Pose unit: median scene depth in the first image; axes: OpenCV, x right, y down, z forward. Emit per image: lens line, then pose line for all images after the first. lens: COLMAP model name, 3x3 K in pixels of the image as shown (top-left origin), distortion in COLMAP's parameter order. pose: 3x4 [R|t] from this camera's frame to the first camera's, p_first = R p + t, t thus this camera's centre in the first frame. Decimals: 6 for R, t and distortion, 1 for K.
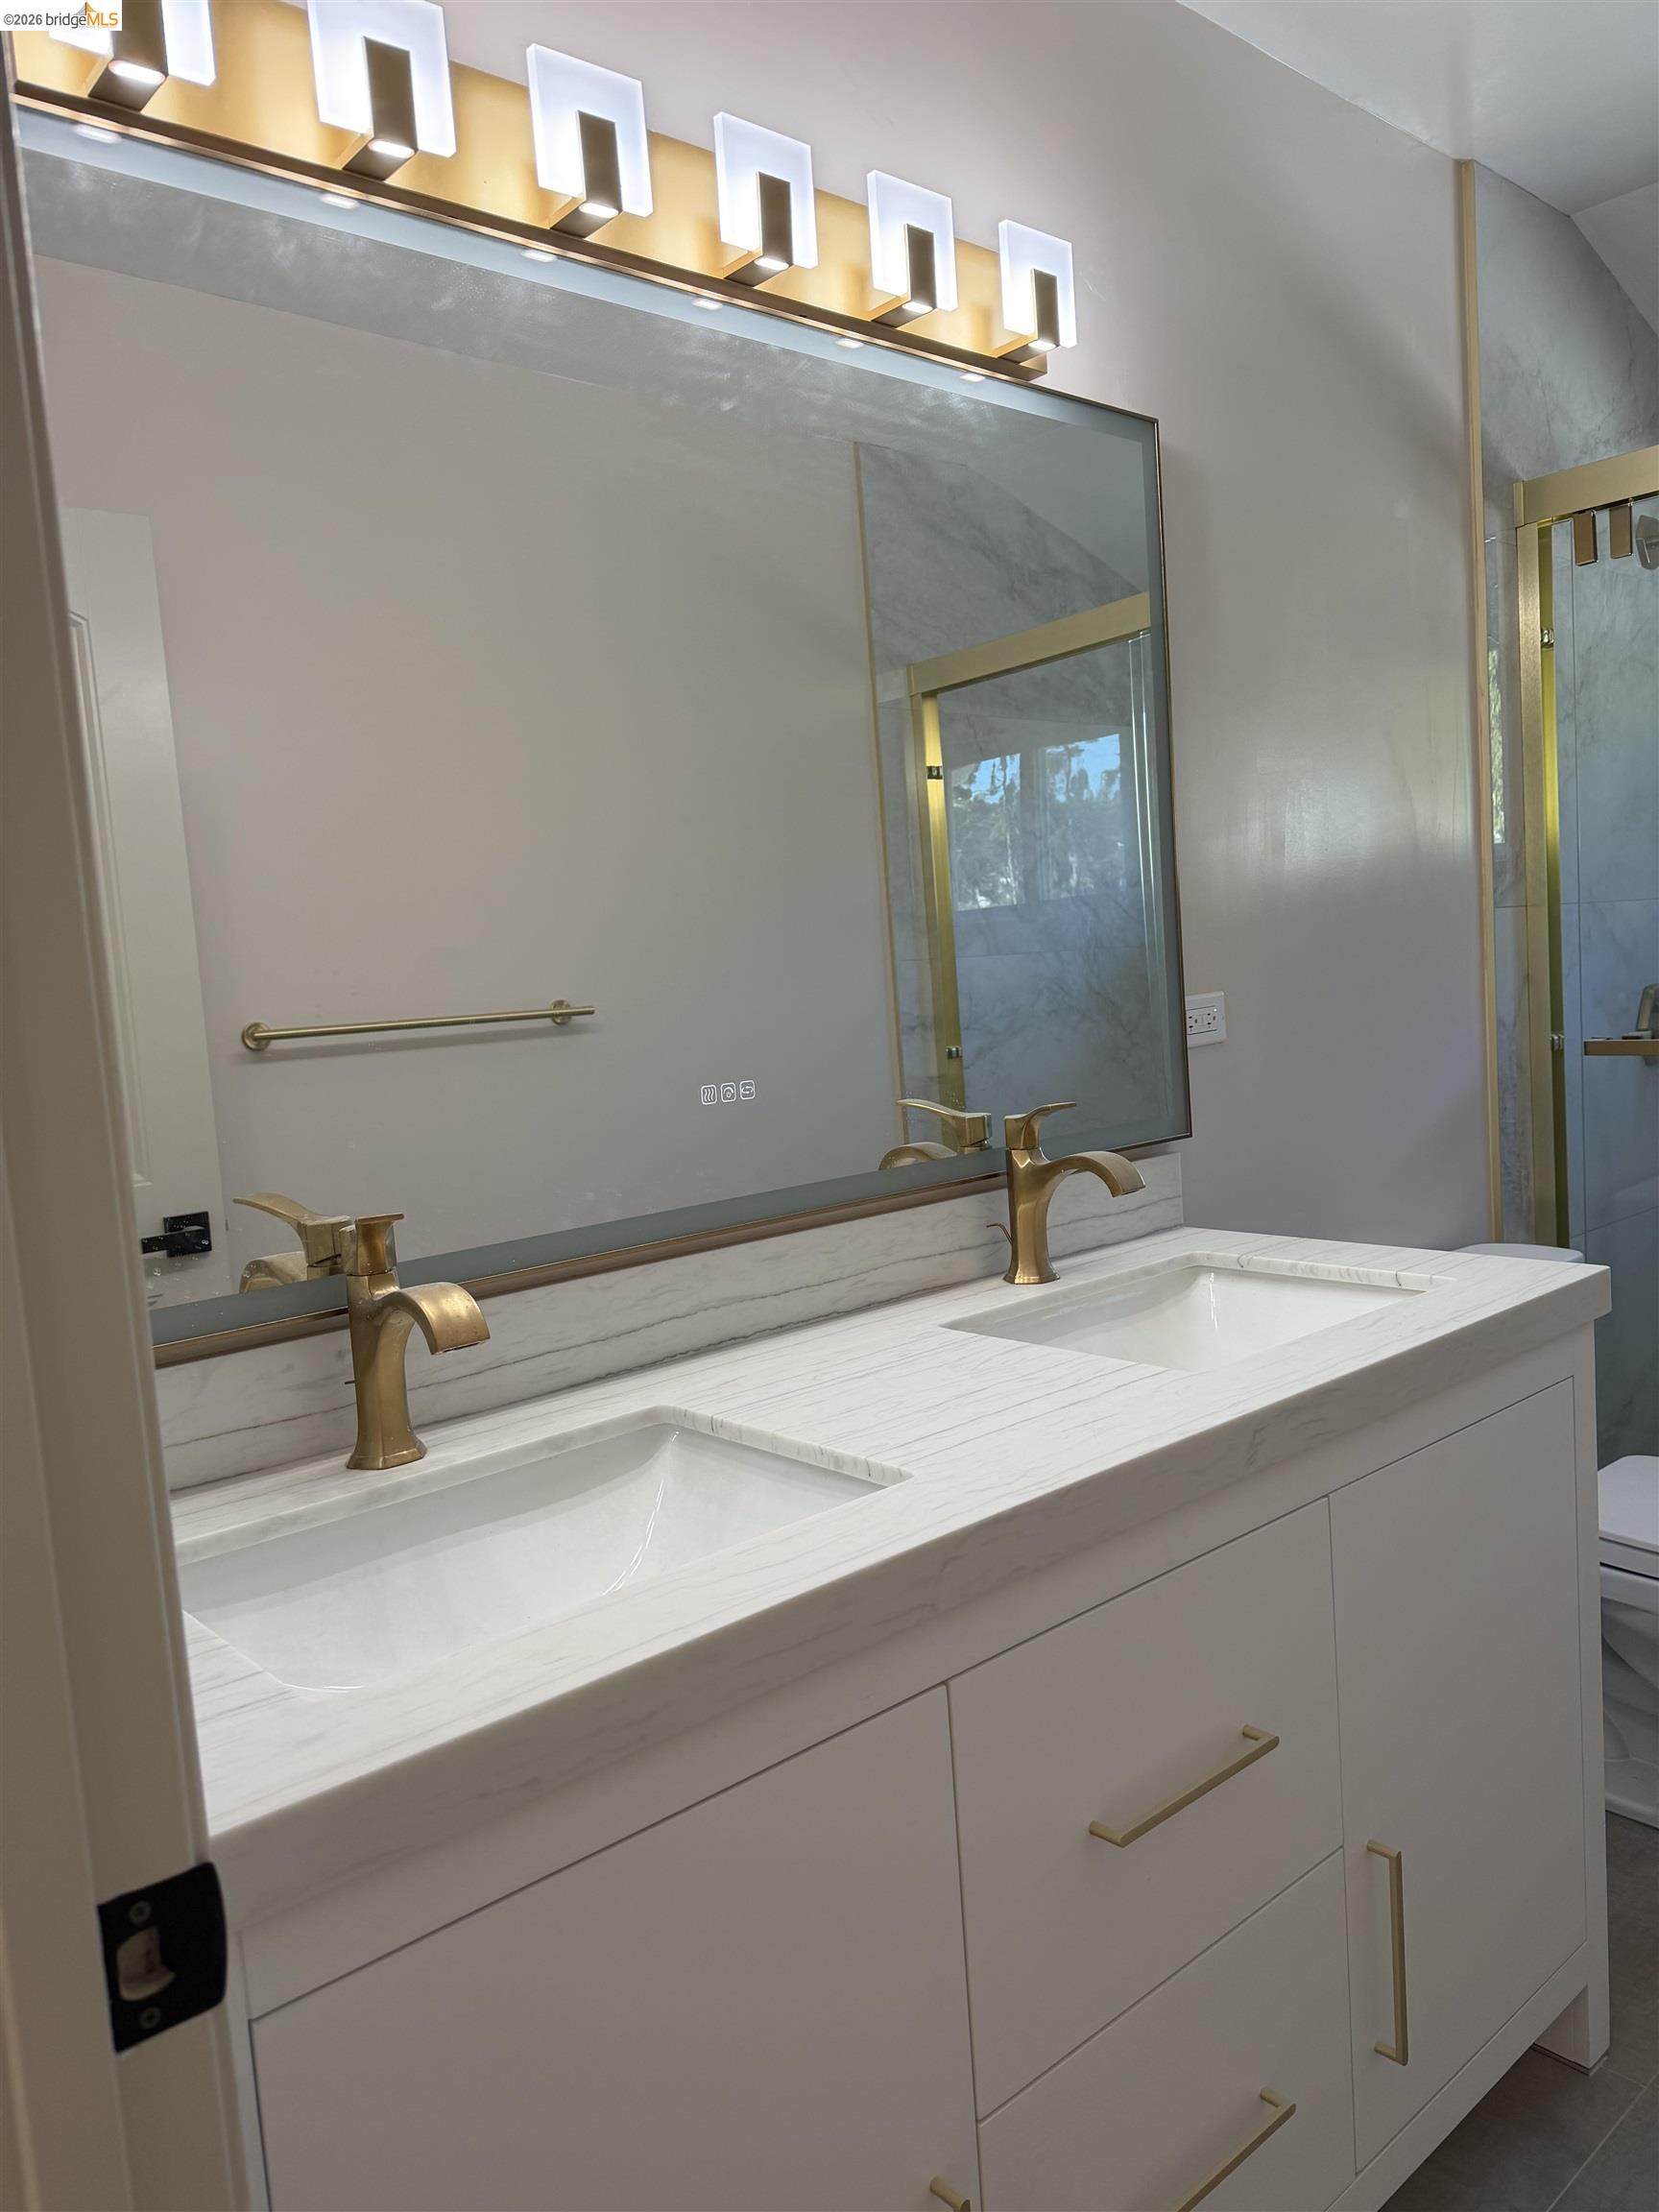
lens RADIAL K [[1538.7, 0, 828.9], [0, 1538.7, 1130.4], [0, 0, 1]] dist [0.045799, -0.069054]
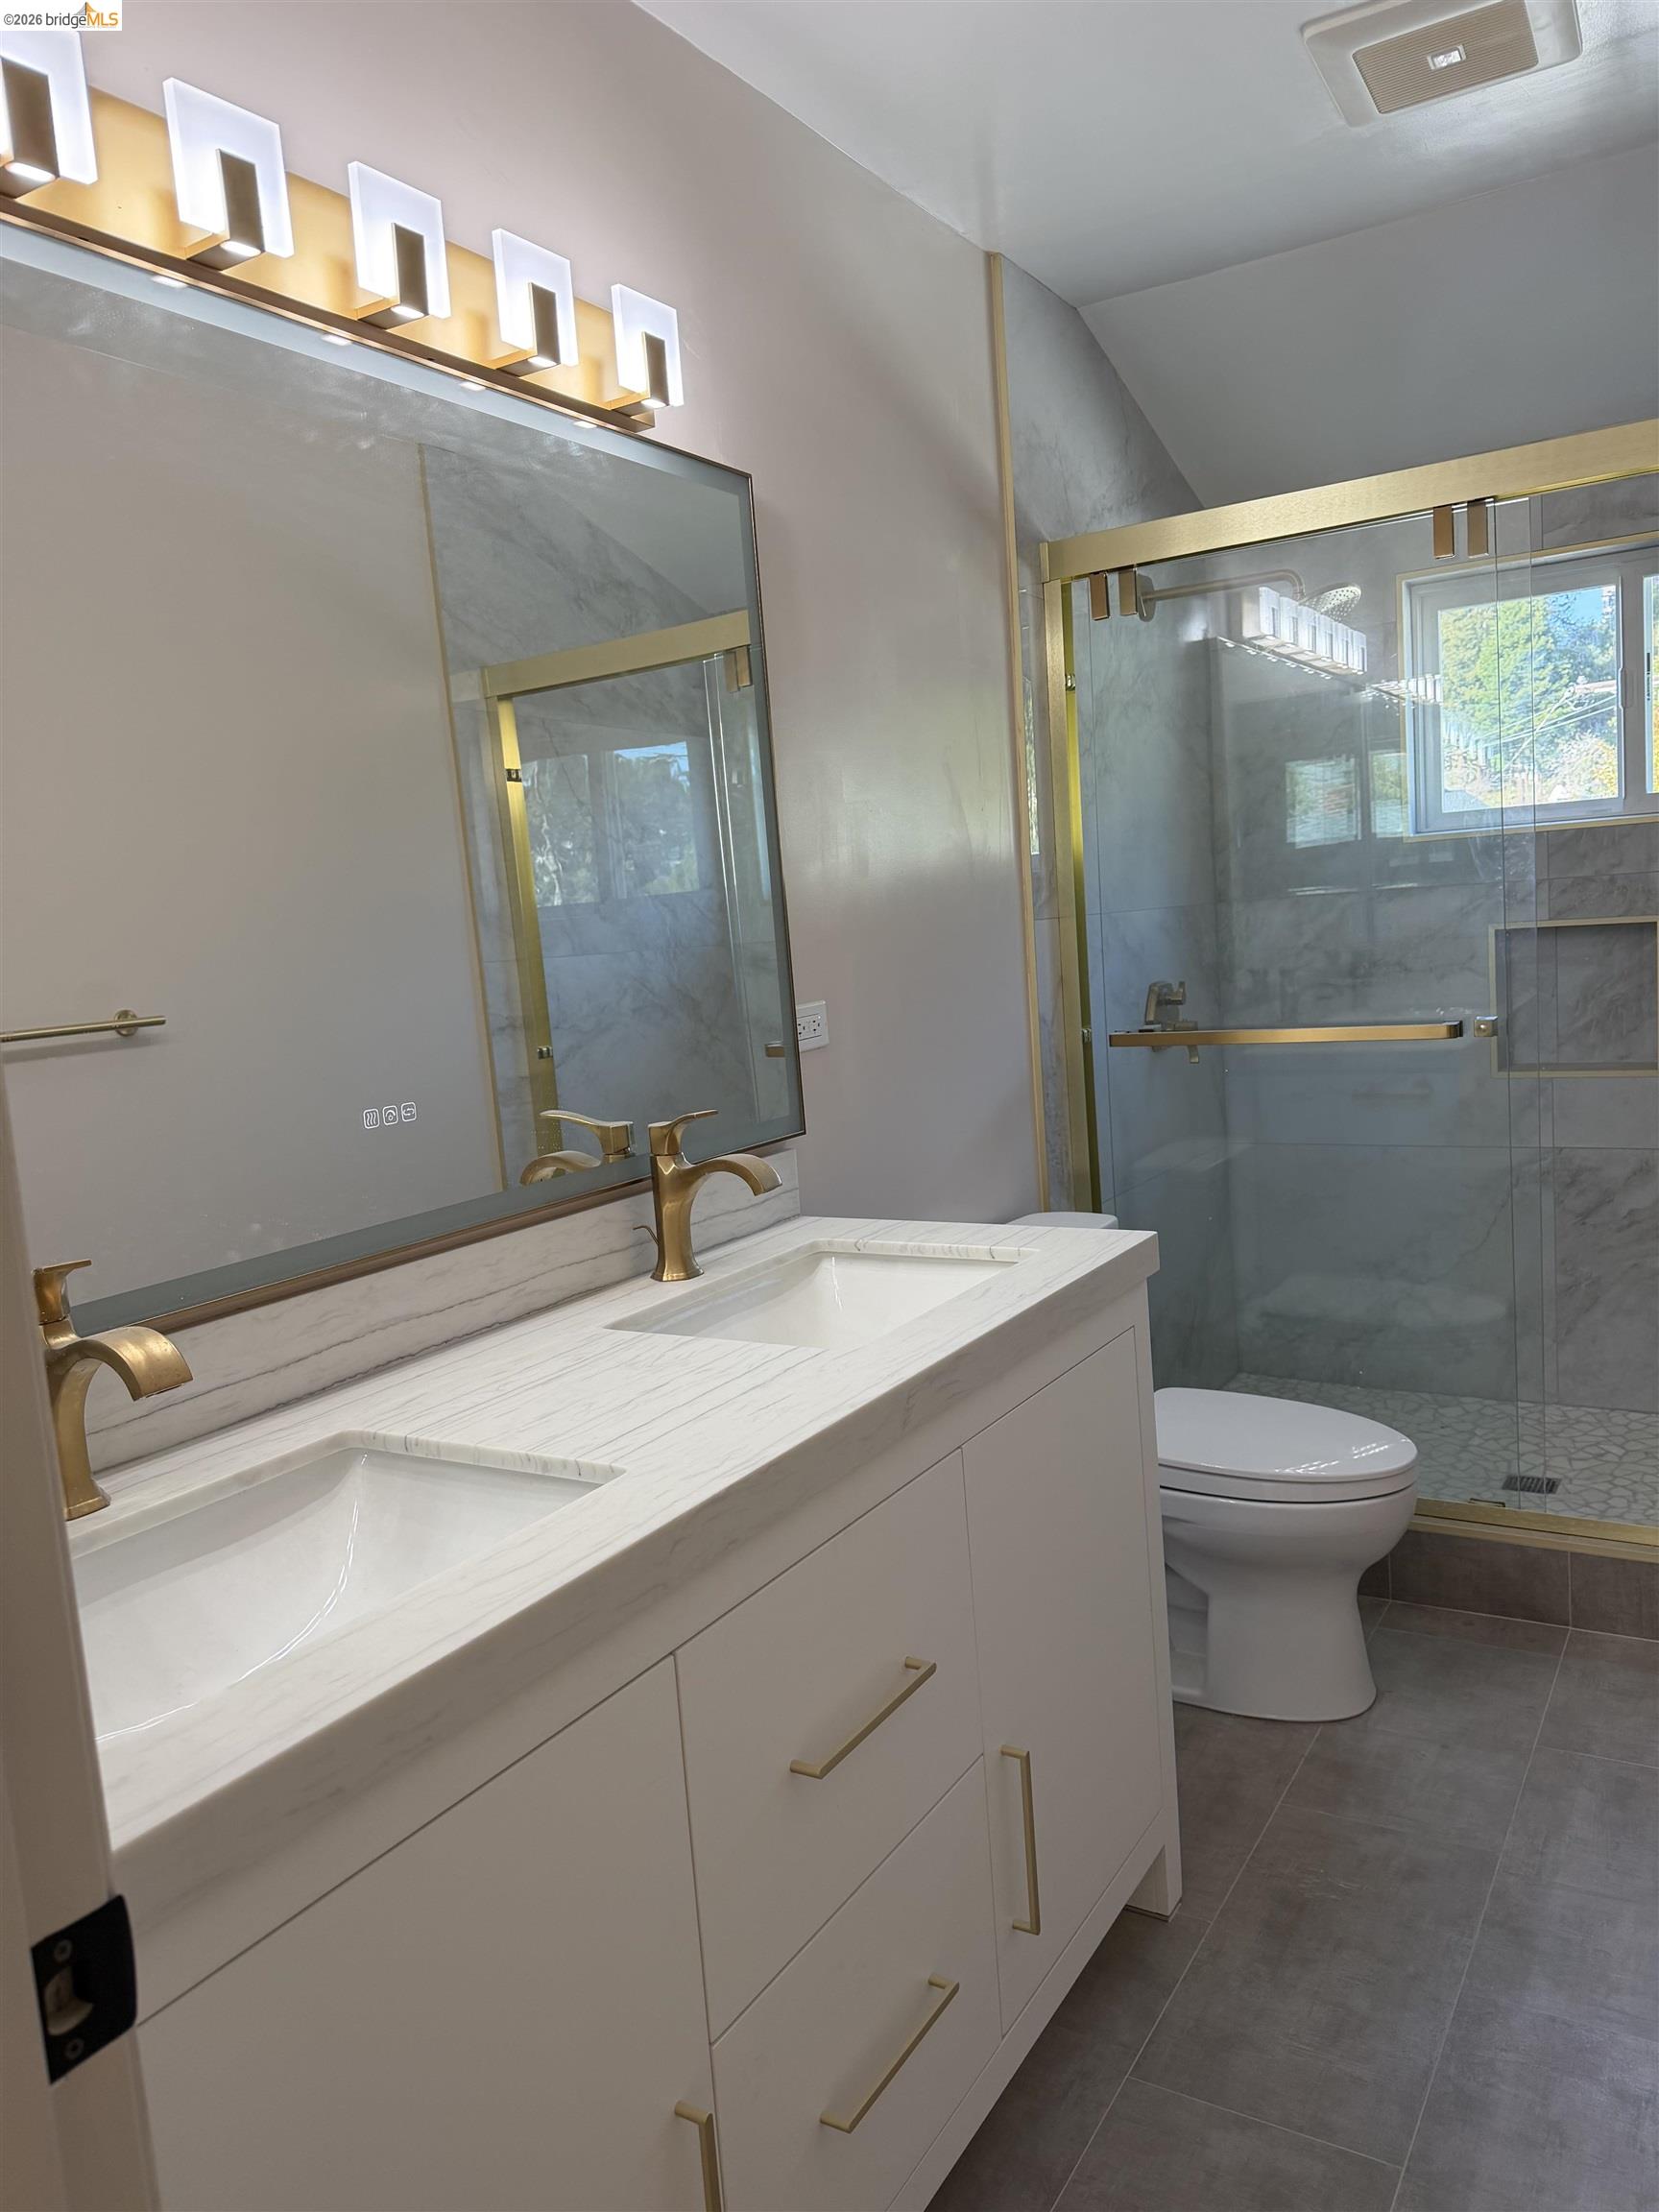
lens RADIAL K [[1578.4, 0, 829.5], [0, 1578.4, 1106.0], [0, 0, 1]] dist [0.004149, -0.006632]
pose [[0.953221, -0.038952, 0.299754, -0.091088], [0.039743, 0.999204, 0.003462, -0.020777], [-0.299650, 0.008613, 0.954010, -0.071832]]
